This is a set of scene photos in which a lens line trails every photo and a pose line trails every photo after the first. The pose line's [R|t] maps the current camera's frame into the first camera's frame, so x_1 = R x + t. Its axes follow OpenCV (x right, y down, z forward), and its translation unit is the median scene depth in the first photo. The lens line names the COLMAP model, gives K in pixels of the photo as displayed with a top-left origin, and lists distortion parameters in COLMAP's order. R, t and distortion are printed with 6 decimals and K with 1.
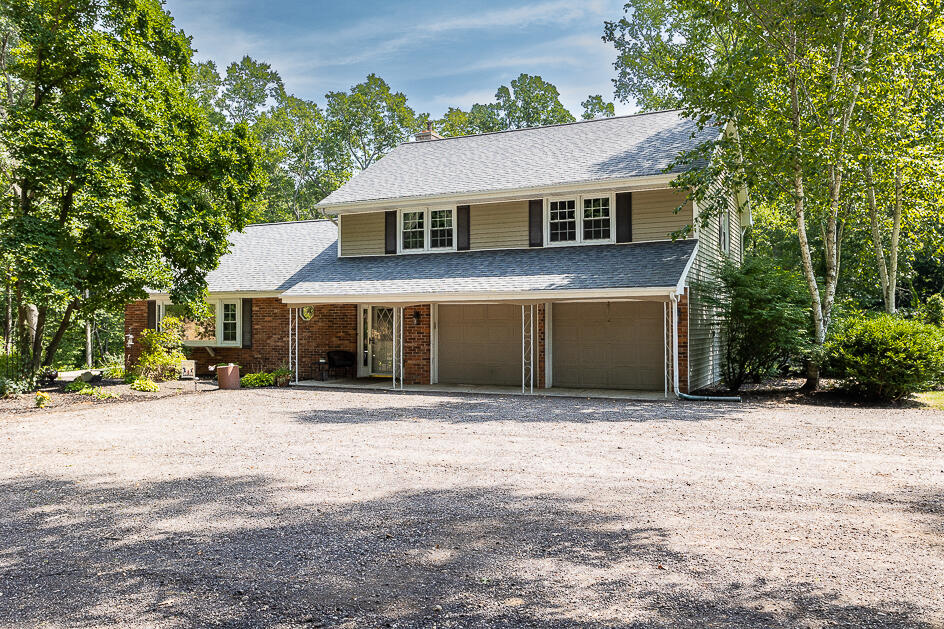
lens RADIAL K [[780.9, 0, 437.4], [0, 780.9, 316.1], [0, 0, 1]] dist [0.043392, 0.000466]
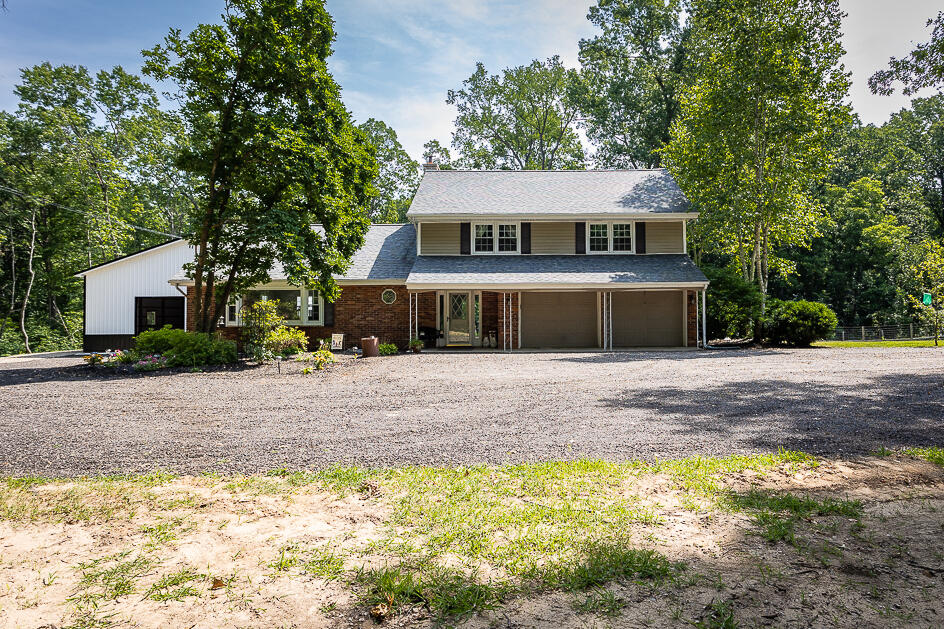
lens RADIAL K [[587.1, 0, 580.1], [0, 587.1, 312.1], [0, 0, 1]] dist [-0.003453, -0.001712]
pose [[0.892104, -0.000296, 0.451830, -0.380471], [-0.001741, 0.999990, 0.004093, 0.017441], [-0.451827, -0.004438, 0.892094, 0.006553]]
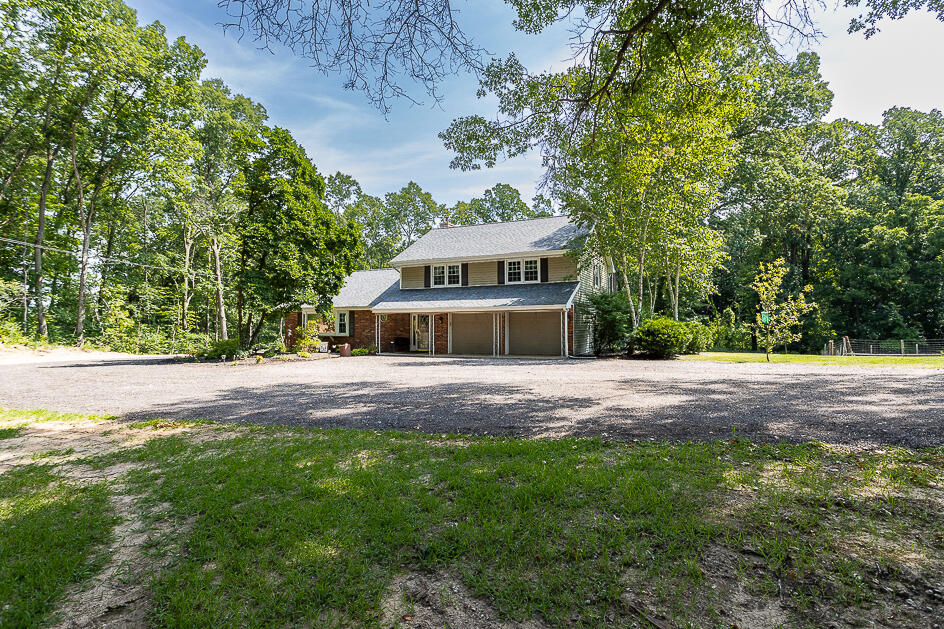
lens RADIAL K [[455.2, 0, 472.0], [0, 455.2, 314.5], [0, 0, 1]] dist [0.000520, 0.000112]
pose [[0.998863, -0.001144, 0.047668, -0.003287], [0.001885, 0.999878, -0.015515, 0.005918], [-0.047644, 0.015587, 0.998743, -0.151431]]
